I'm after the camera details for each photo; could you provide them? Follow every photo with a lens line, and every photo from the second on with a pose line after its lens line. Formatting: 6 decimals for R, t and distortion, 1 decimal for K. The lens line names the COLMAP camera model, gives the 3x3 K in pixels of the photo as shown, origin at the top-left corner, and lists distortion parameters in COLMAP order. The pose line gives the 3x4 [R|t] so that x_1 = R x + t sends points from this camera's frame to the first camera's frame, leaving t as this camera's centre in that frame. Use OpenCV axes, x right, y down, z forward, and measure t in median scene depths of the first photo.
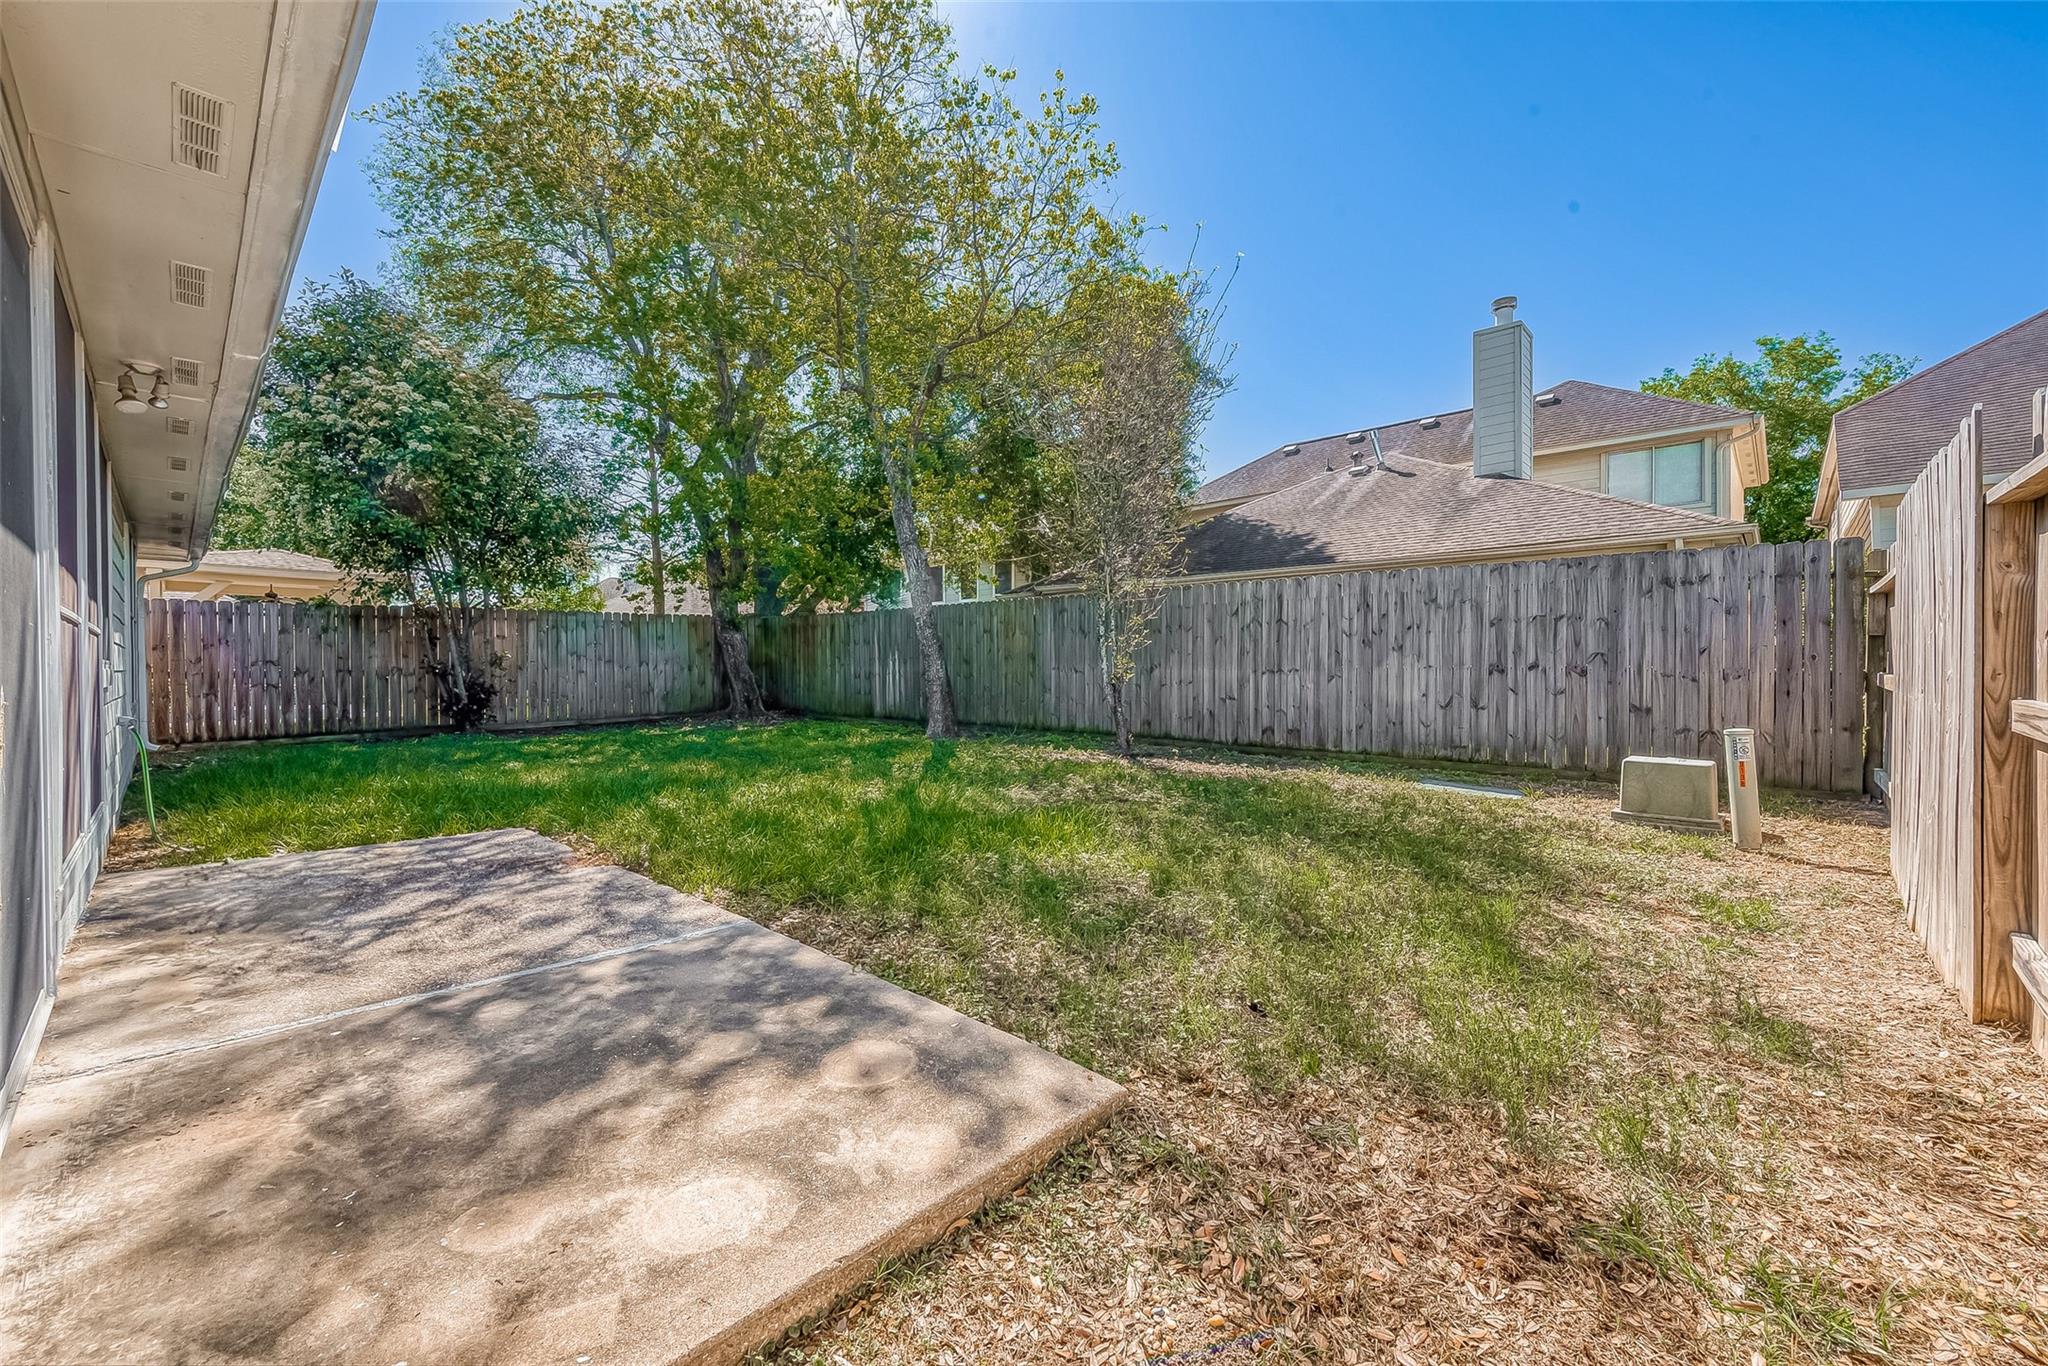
lens RADIAL K [[819.4, 0, 1023.5], [0, 819.4, 674.8], [0, 0, 1]] dist [-0.002477, -0.000037]
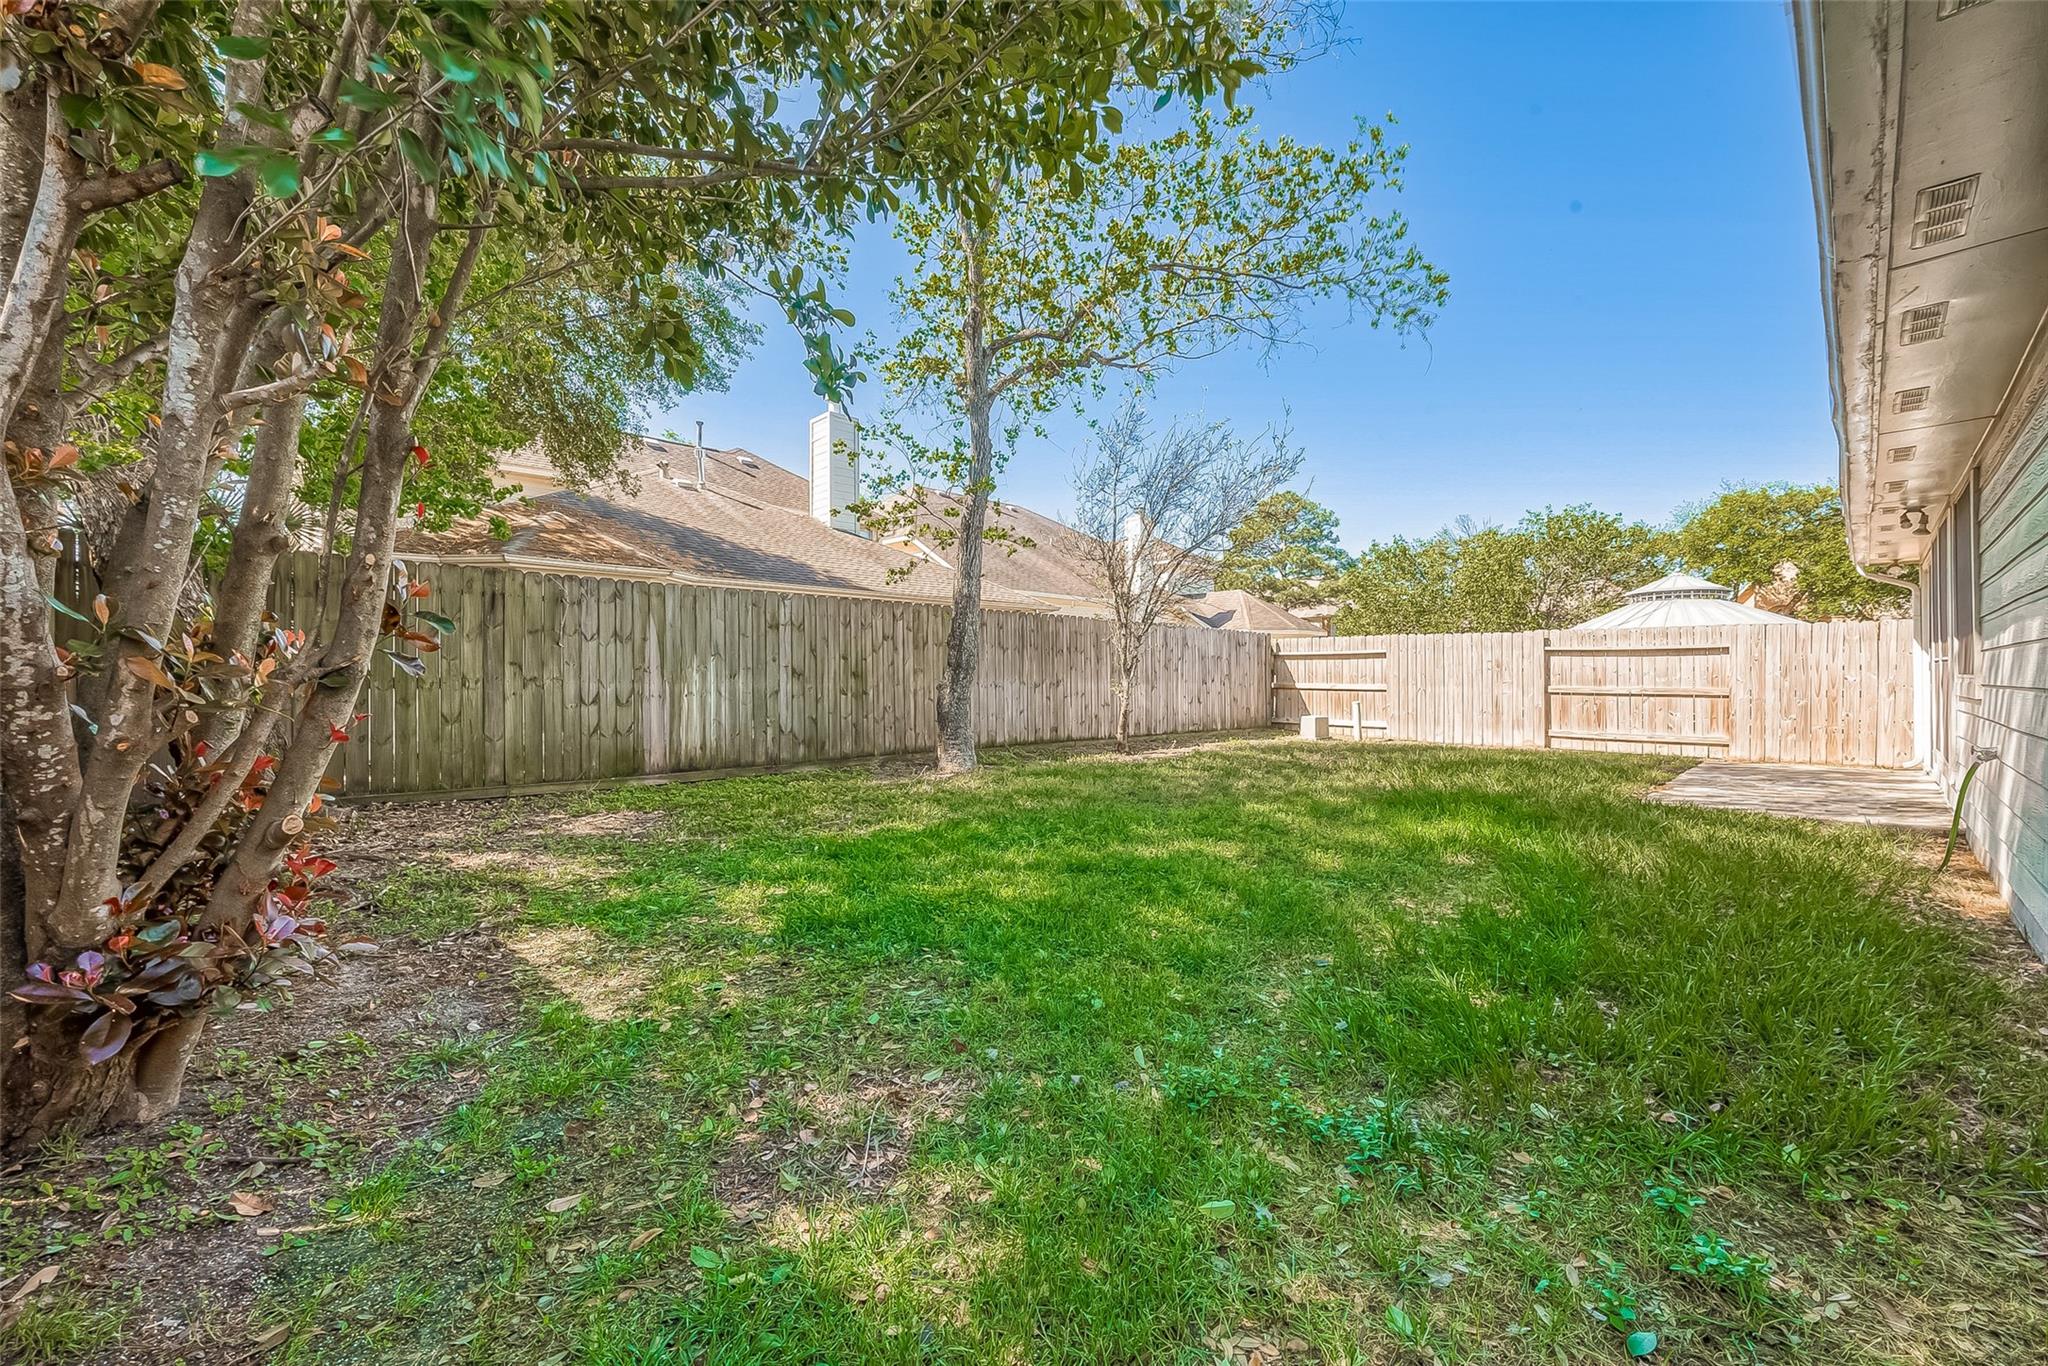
lens RADIAL K [[819.4, 0, 1018.3], [0, 819.4, 678.5], [0, 0, 1]] dist [-0.002477, -0.000037]
pose [[0.066059, 0.002551, 0.997812, -0.823407], [0.012943, 0.999910, -0.003413, -0.008270], [-0.997732, 0.013140, 0.066020, 0.801165]]
